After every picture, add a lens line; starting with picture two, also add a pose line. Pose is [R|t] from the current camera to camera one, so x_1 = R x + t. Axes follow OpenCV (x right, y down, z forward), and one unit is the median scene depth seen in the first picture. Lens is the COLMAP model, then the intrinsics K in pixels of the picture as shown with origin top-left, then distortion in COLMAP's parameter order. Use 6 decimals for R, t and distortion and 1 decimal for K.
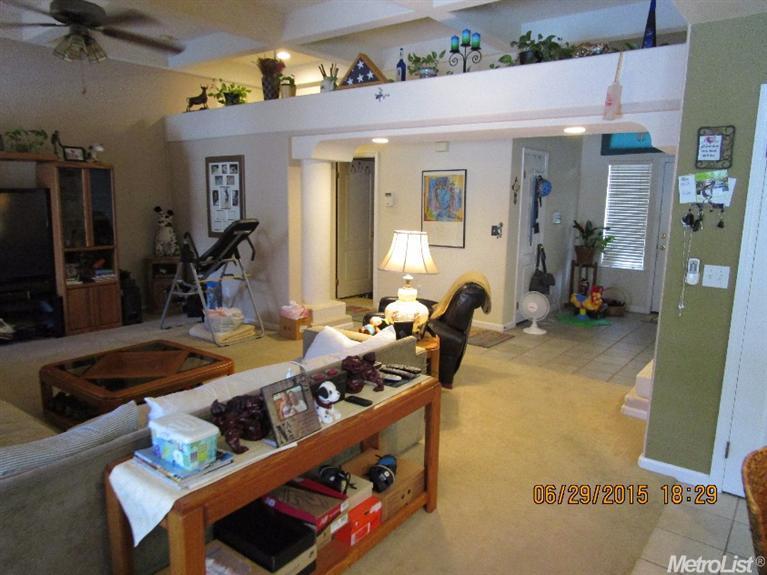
lens RADIAL K [[551.3, 0, 382.7], [0, 551.3, 288.2], [0, 0, 1]] dist [-0.028286, 0.014697]
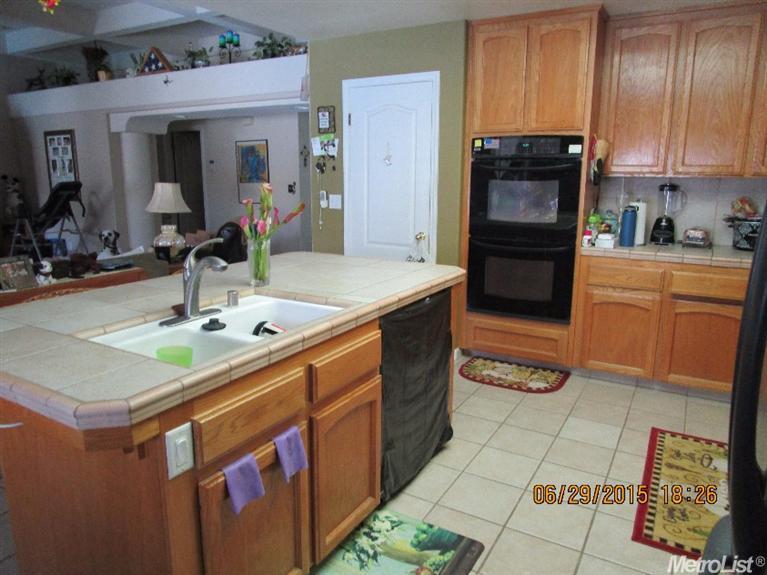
lens RADIAL K [[551.3, 0, 384.7], [0, 551.3, 286.0], [0, 0, 1]] dist [-0.028286, 0.014697]
pose [[0.990017, -0.042922, 0.134252, 0.266641], [0.037731, 0.998447, 0.040978, 0.082033], [-0.135803, -0.035503, 0.990100, -0.307347]]
